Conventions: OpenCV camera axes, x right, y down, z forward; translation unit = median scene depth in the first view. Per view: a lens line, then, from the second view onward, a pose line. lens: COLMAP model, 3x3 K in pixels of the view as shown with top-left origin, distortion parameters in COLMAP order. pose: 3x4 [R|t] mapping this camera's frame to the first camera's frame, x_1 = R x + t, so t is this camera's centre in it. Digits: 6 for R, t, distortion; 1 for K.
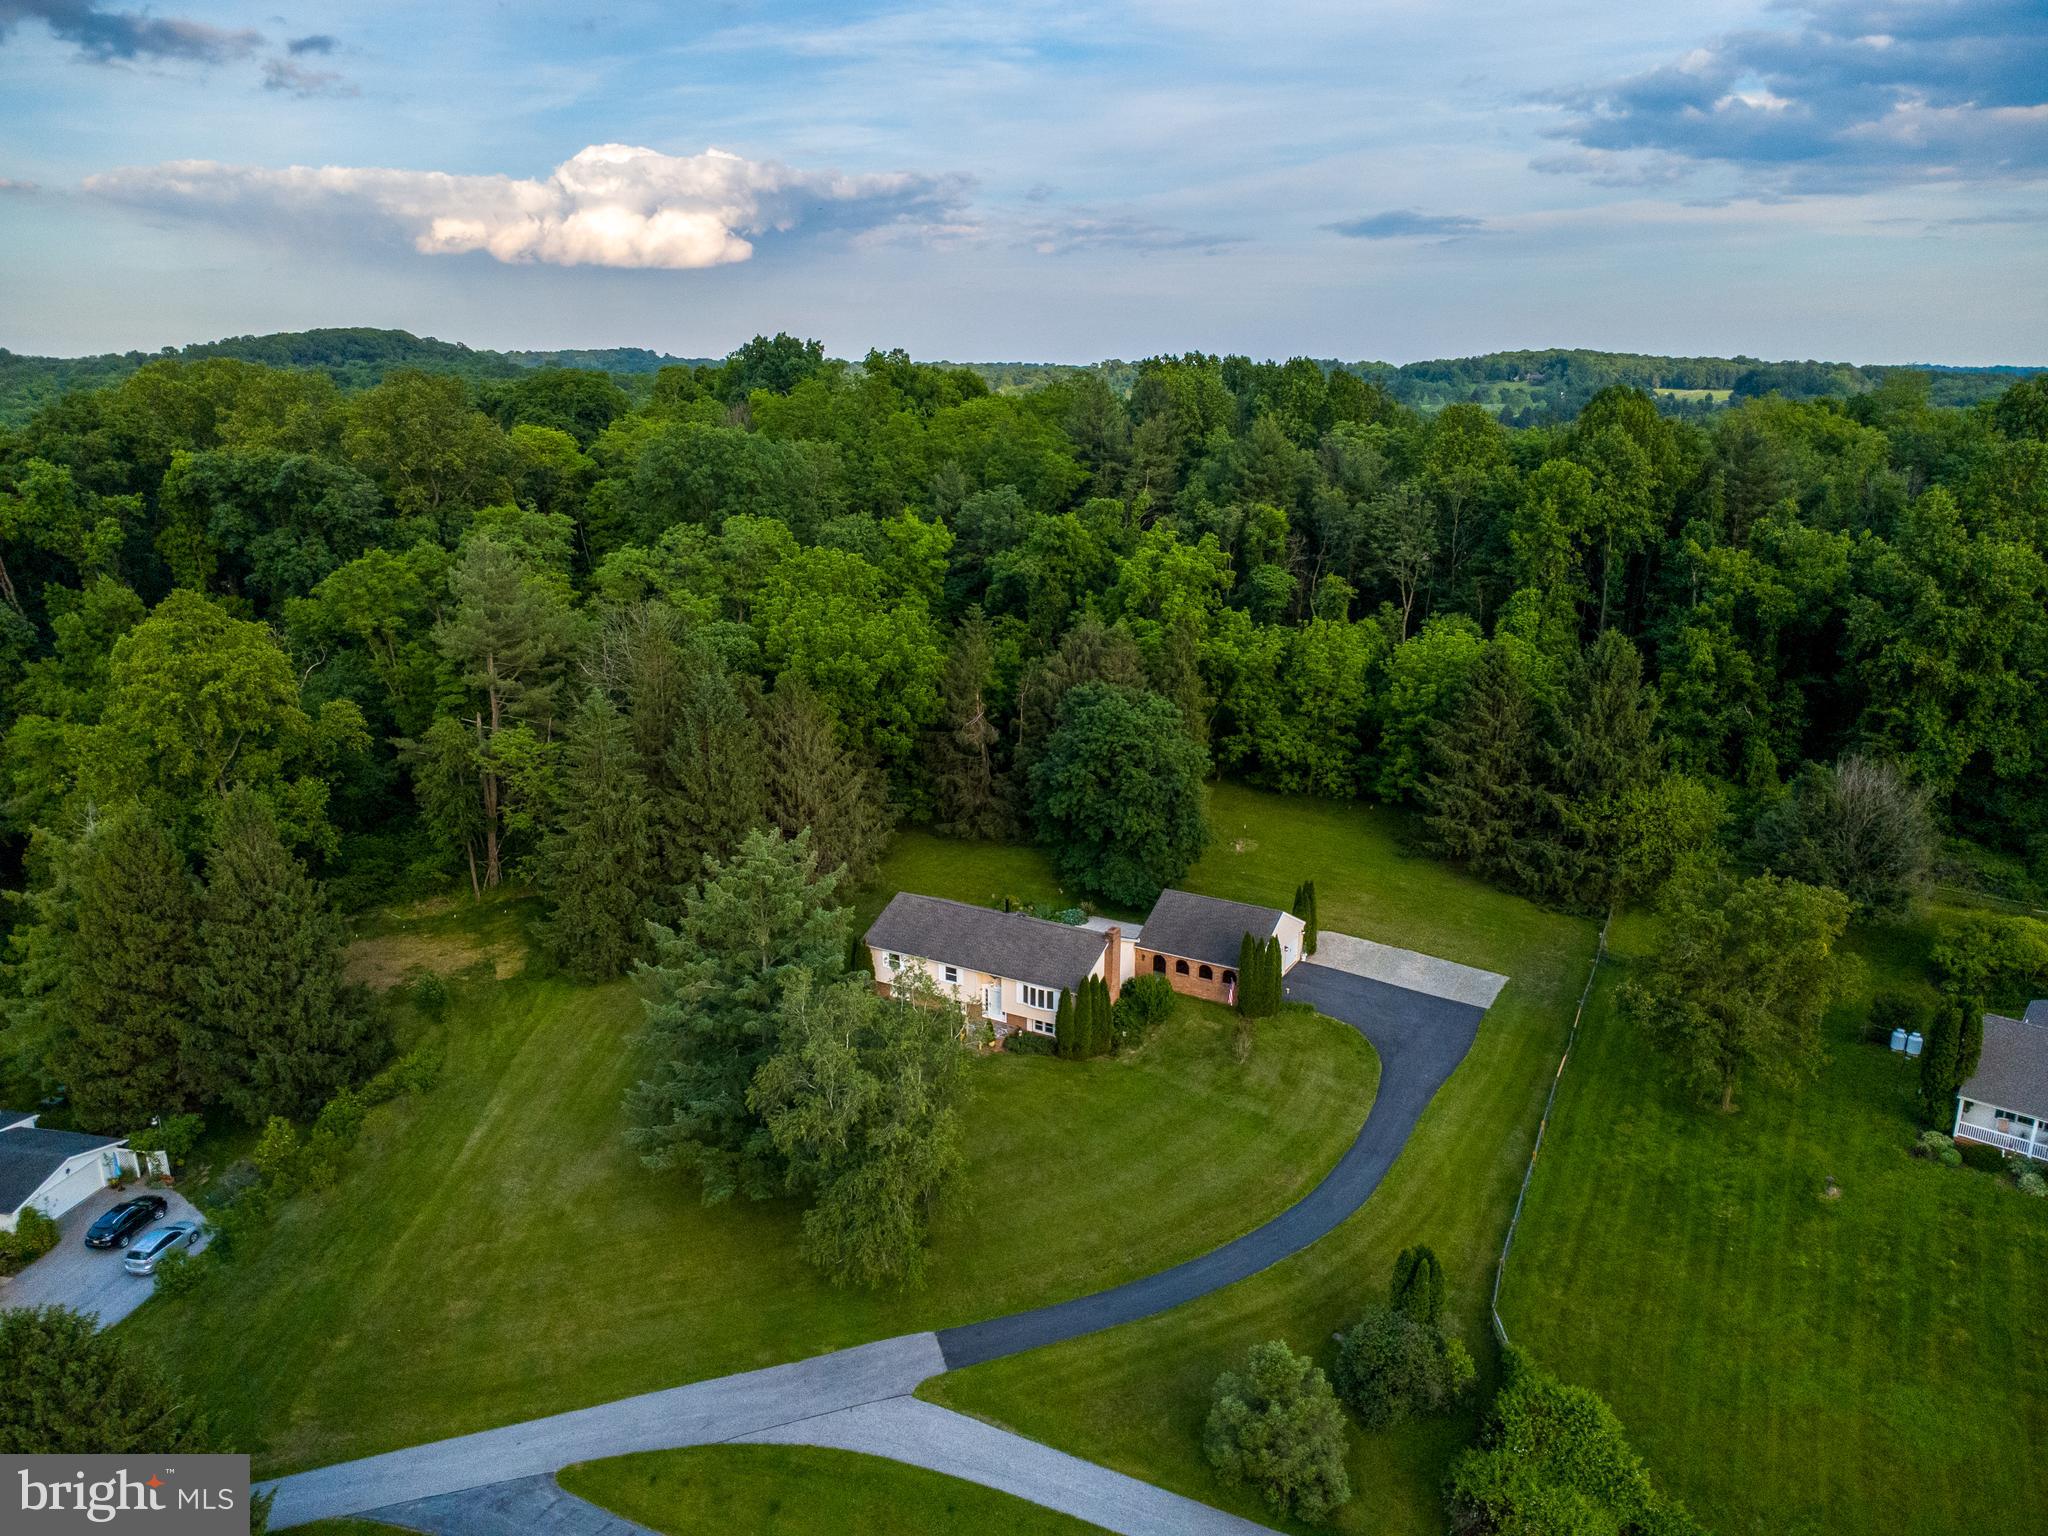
lens RADIAL K [[1445.6, 0, 1024.0], [0, 1445.6, 768.0], [0, 0, 1]] dist [0.005709, 0.000893]
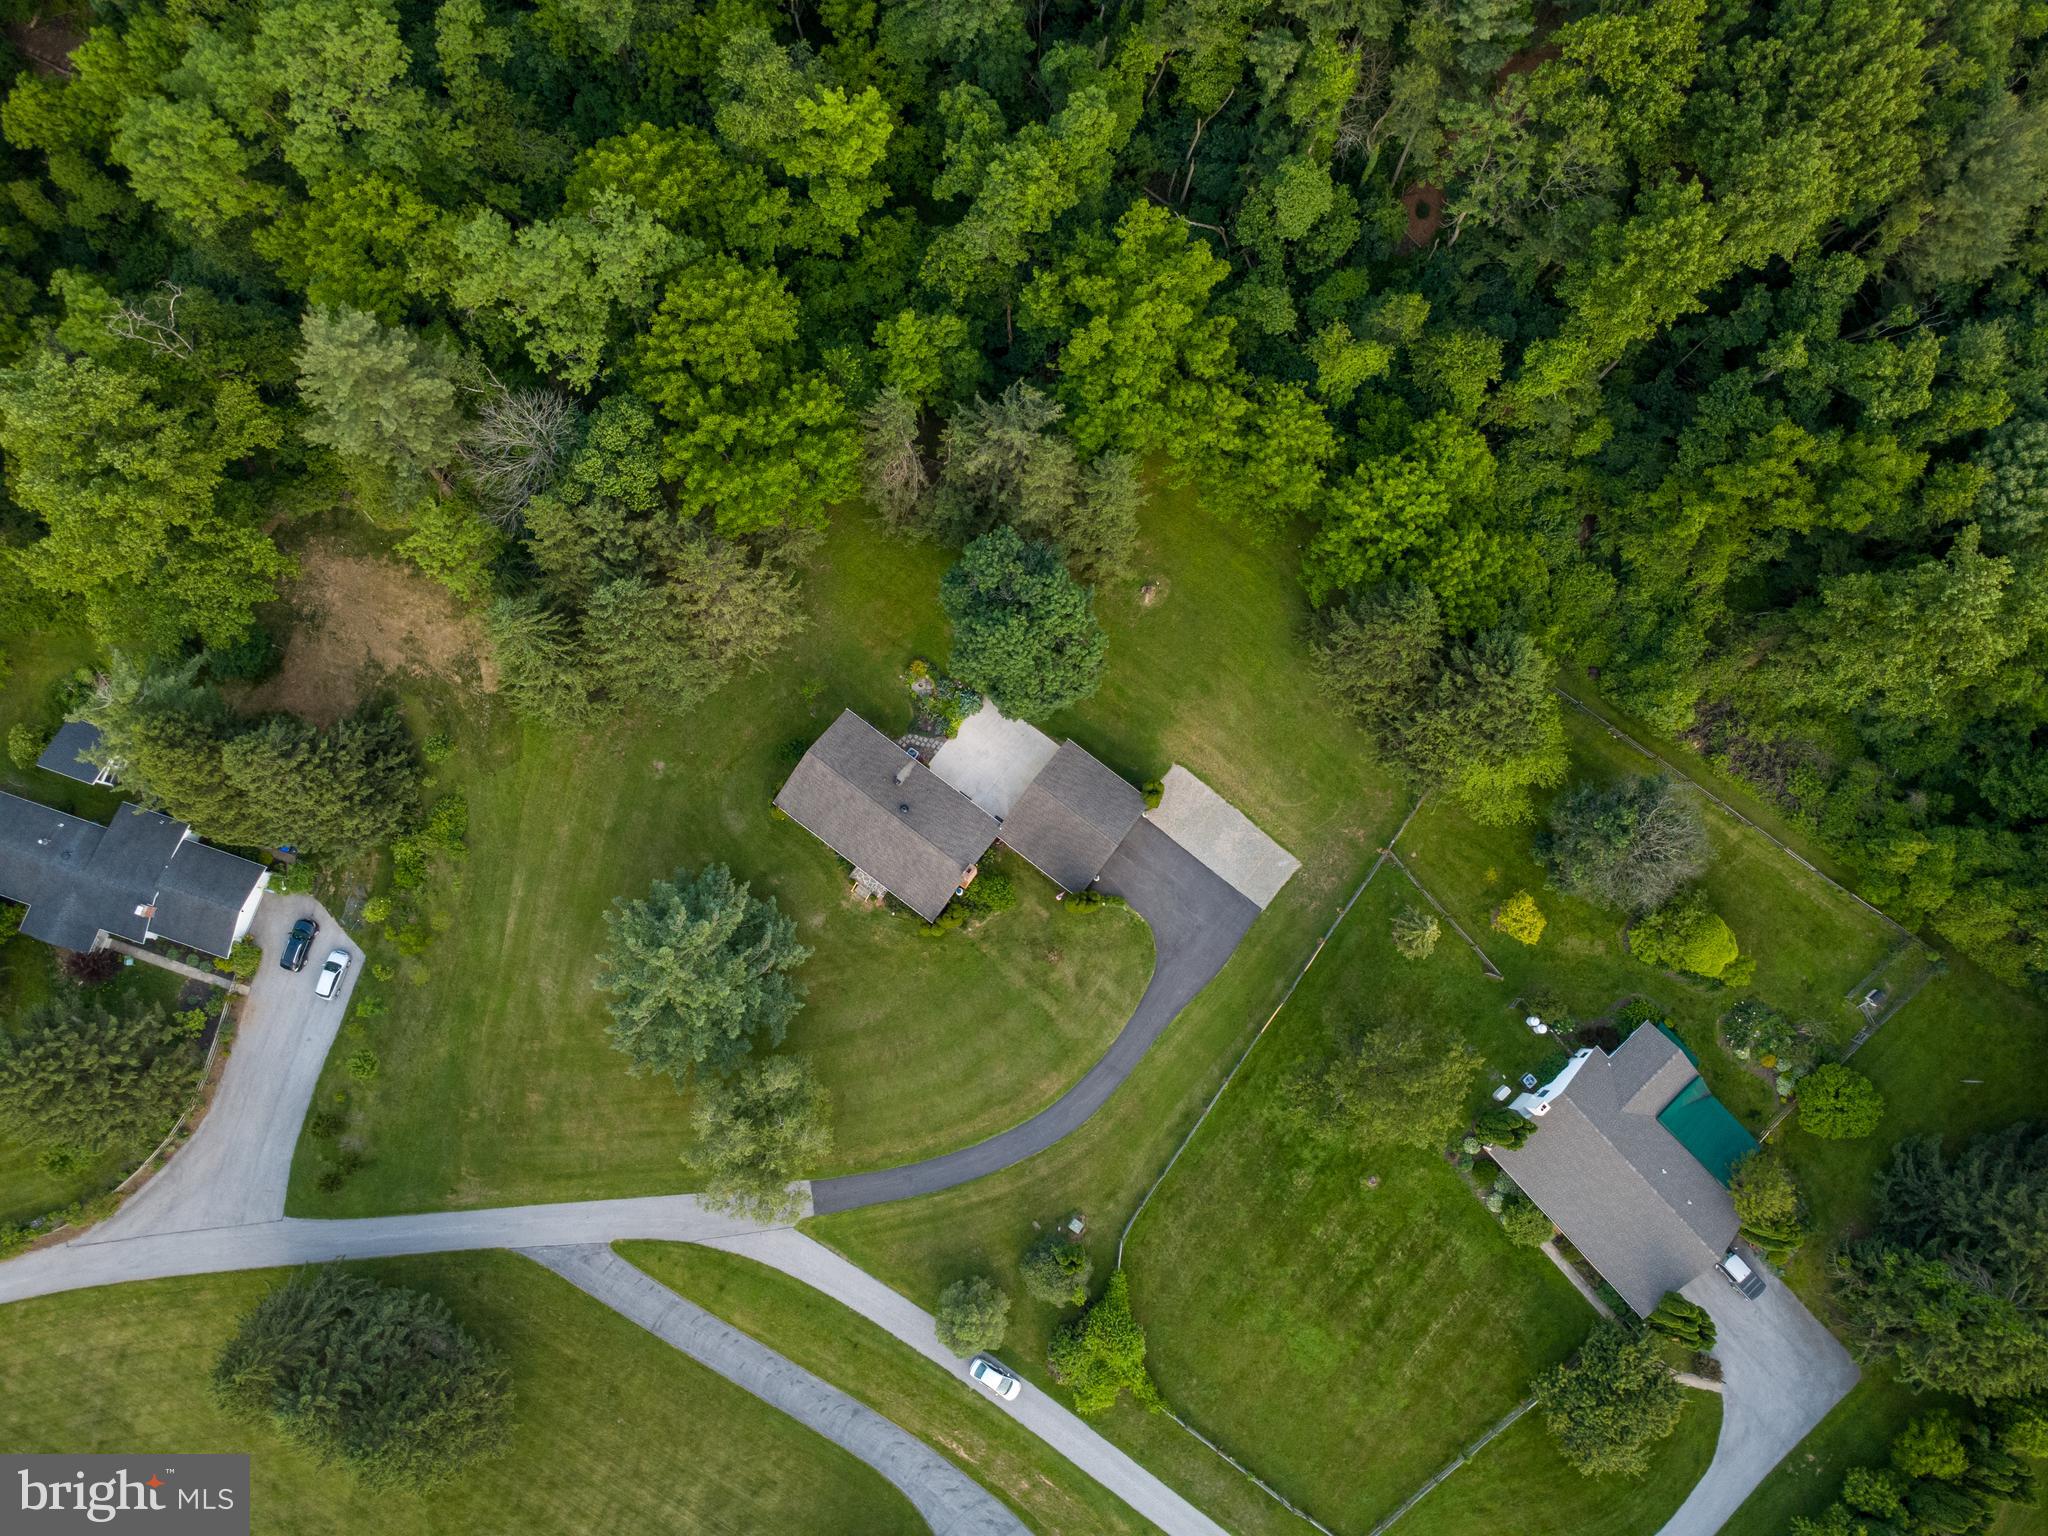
lens RADIAL K [[1443.7, 0, 1017.8], [0, 1443.7, 761.0], [0, 0, 1]] dist [0.010137, -0.008454]
pose [[0.991347, 0.131265, -0.000471, 0.077702], [-0.054826, 0.417316, 0.907106, -0.913727], [0.119268, -0.899231, 0.420902, 0.486240]]
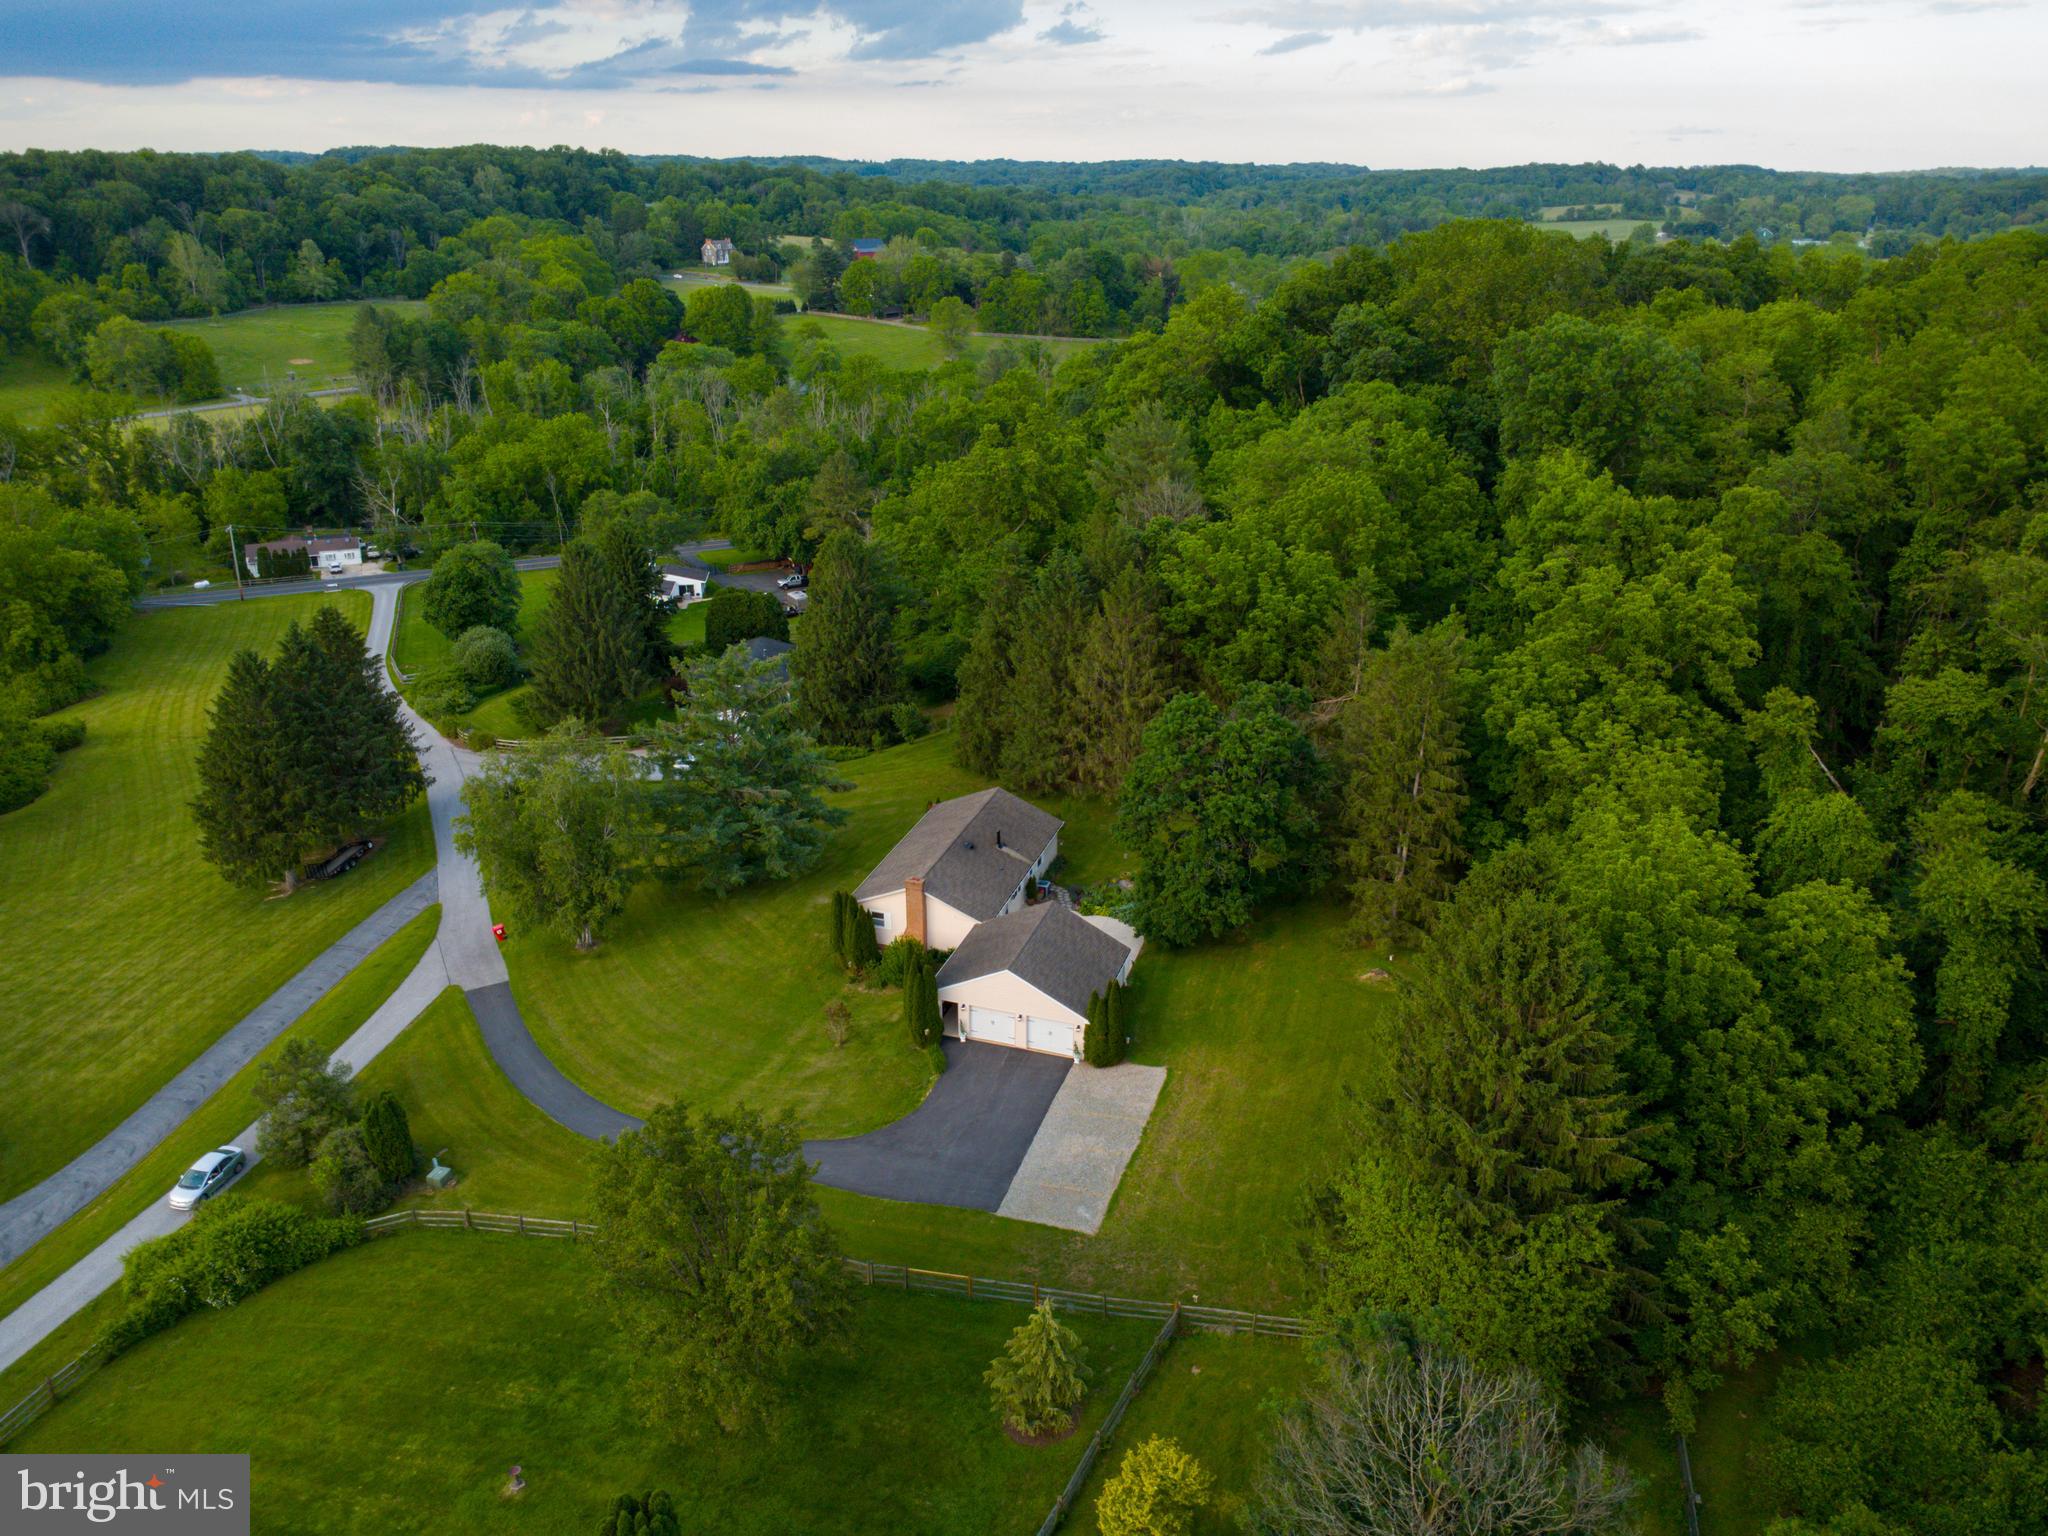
lens RADIAL K [[1443.7, 0, 1017.8], [0, 1443.7, 761.0], [0, 0, 1]] dist [0.010137, -0.008454]
pose [[0.195653, 0.370188, -0.908119, 0.799228], [-0.270932, 0.910380, 0.312737, -0.245168], [0.942505, 0.184851, 0.278415, 0.669217]]
